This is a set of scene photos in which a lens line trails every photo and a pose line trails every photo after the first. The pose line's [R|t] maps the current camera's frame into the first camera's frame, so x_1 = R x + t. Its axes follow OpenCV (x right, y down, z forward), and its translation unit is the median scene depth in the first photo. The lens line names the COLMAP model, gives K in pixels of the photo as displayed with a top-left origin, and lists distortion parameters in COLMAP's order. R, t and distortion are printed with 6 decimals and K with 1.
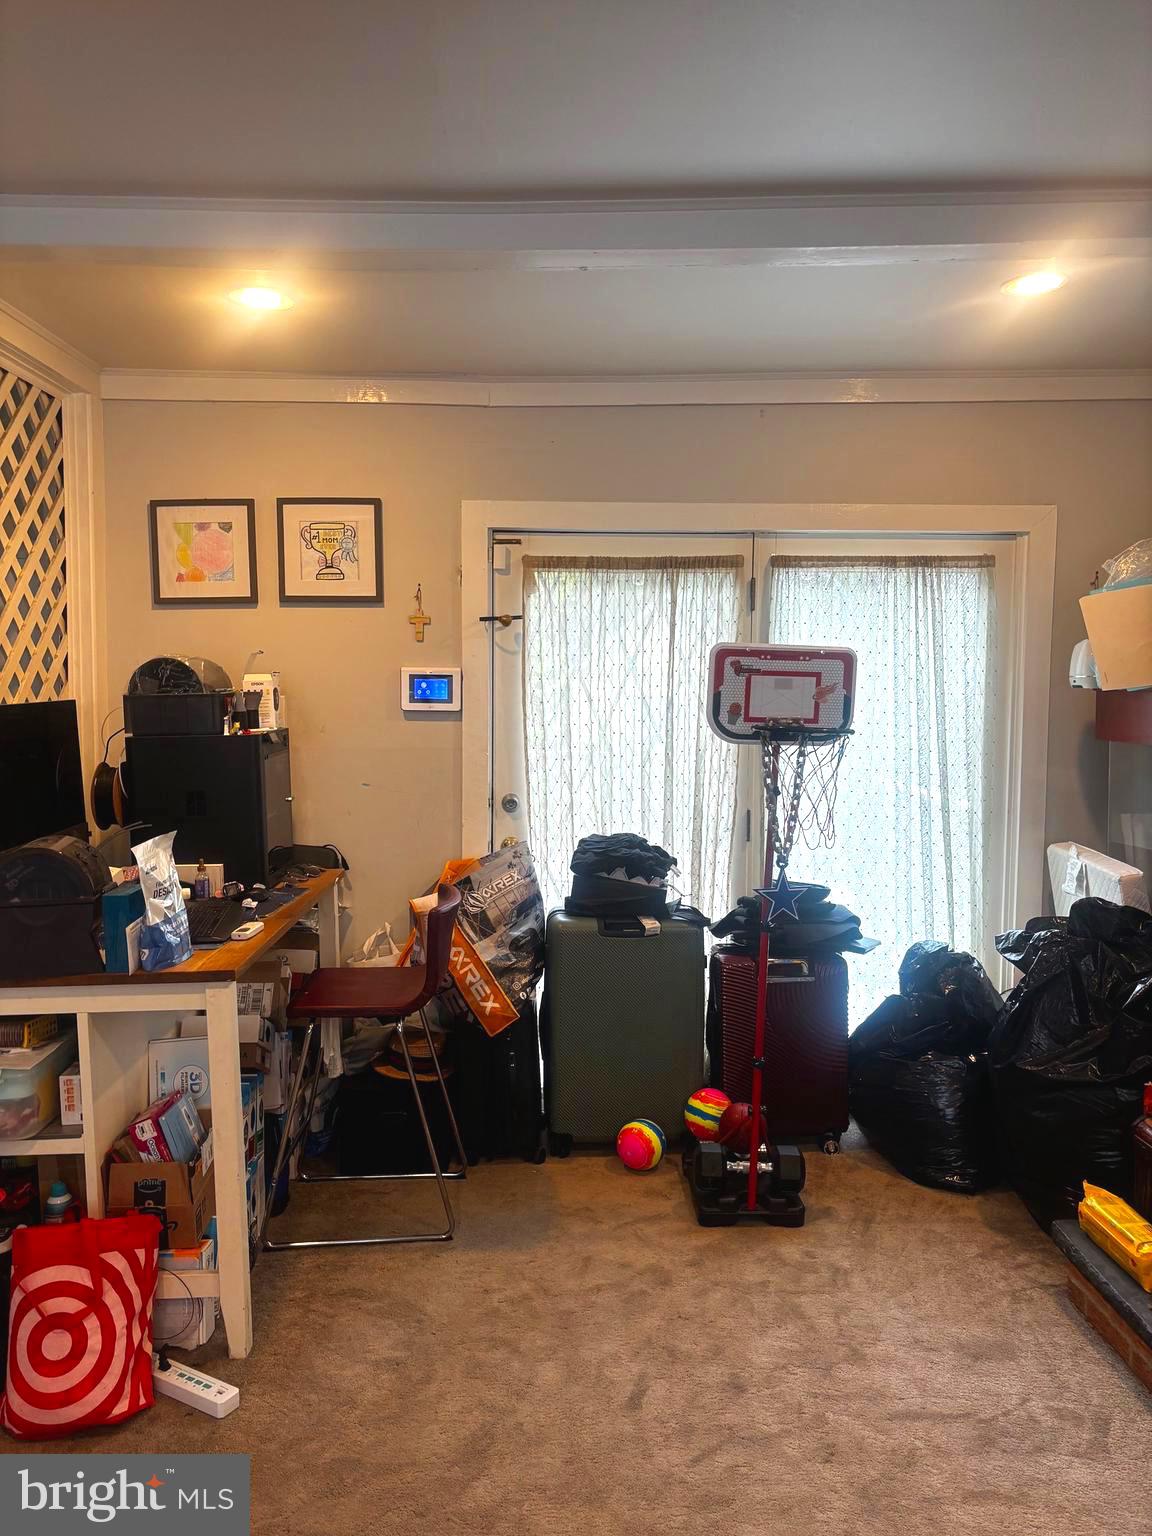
lens RADIAL K [[1151.8, 0, 576.5], [0, 1151.8, 767.7], [0, 0, 1]] dist [0.006496, 0.000607]
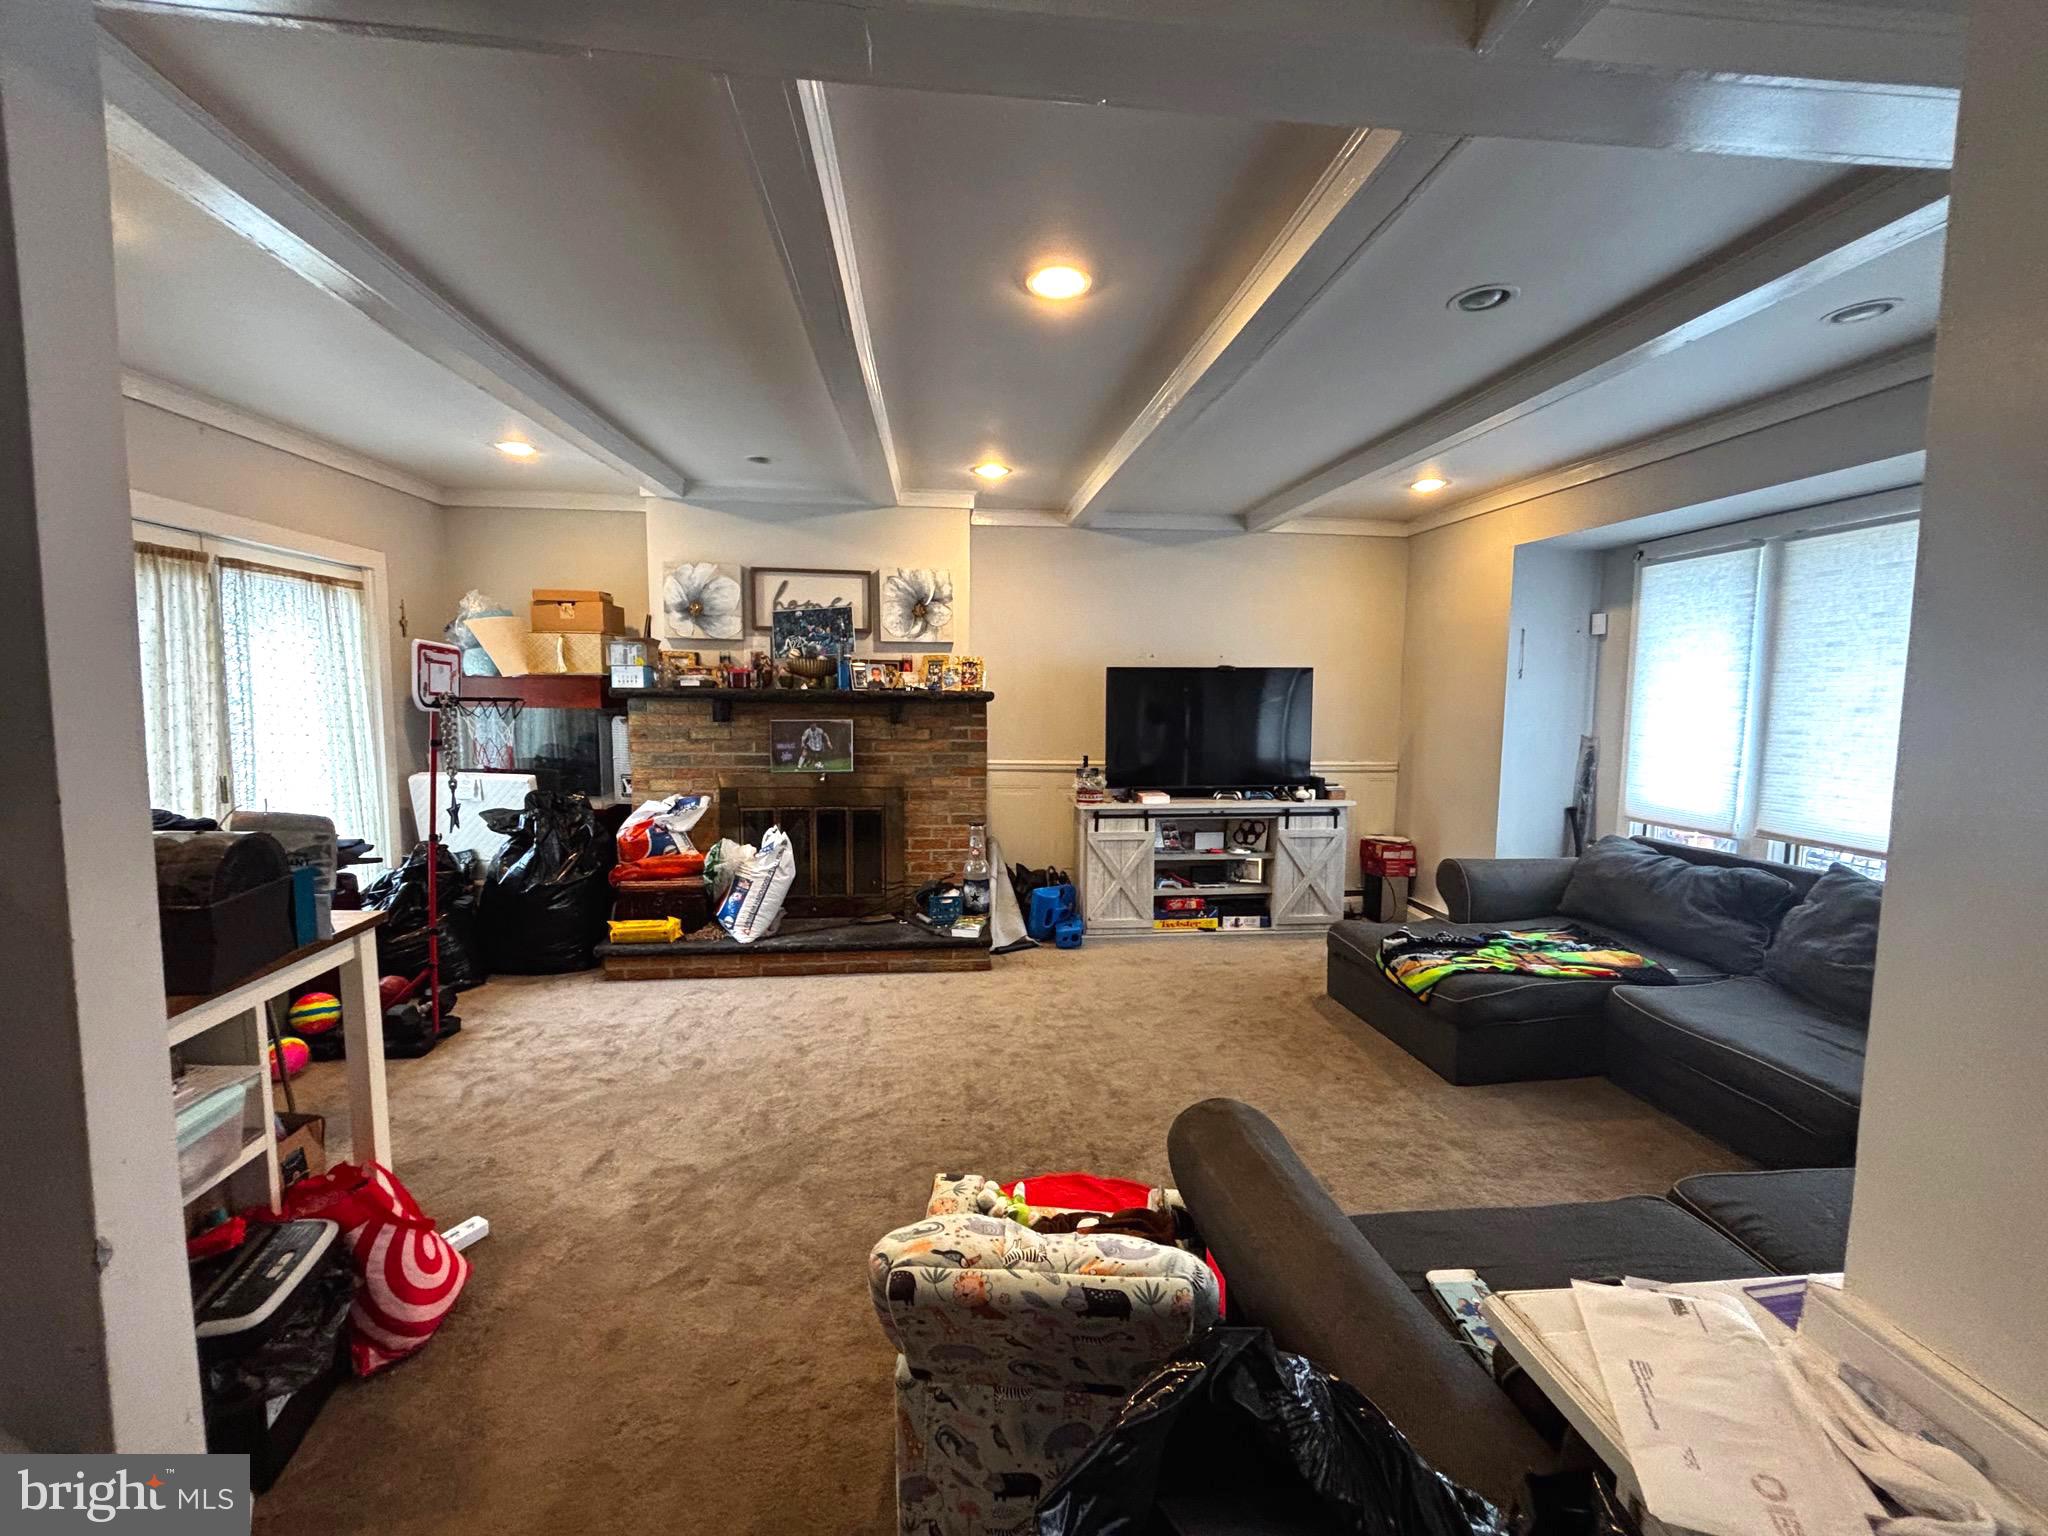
lens RADIAL K [[825.9, 0, 1019.1], [0, 825.9, 761.5], [0, 0, 1]] dist [-0.002527, -0.000094]
pose [[-0.092009, -0.083759, 0.992229, -0.960956], [0.057539, 0.994344, 0.089273, -0.006635], [-0.994094, 0.065306, -0.086669, 0.358365]]
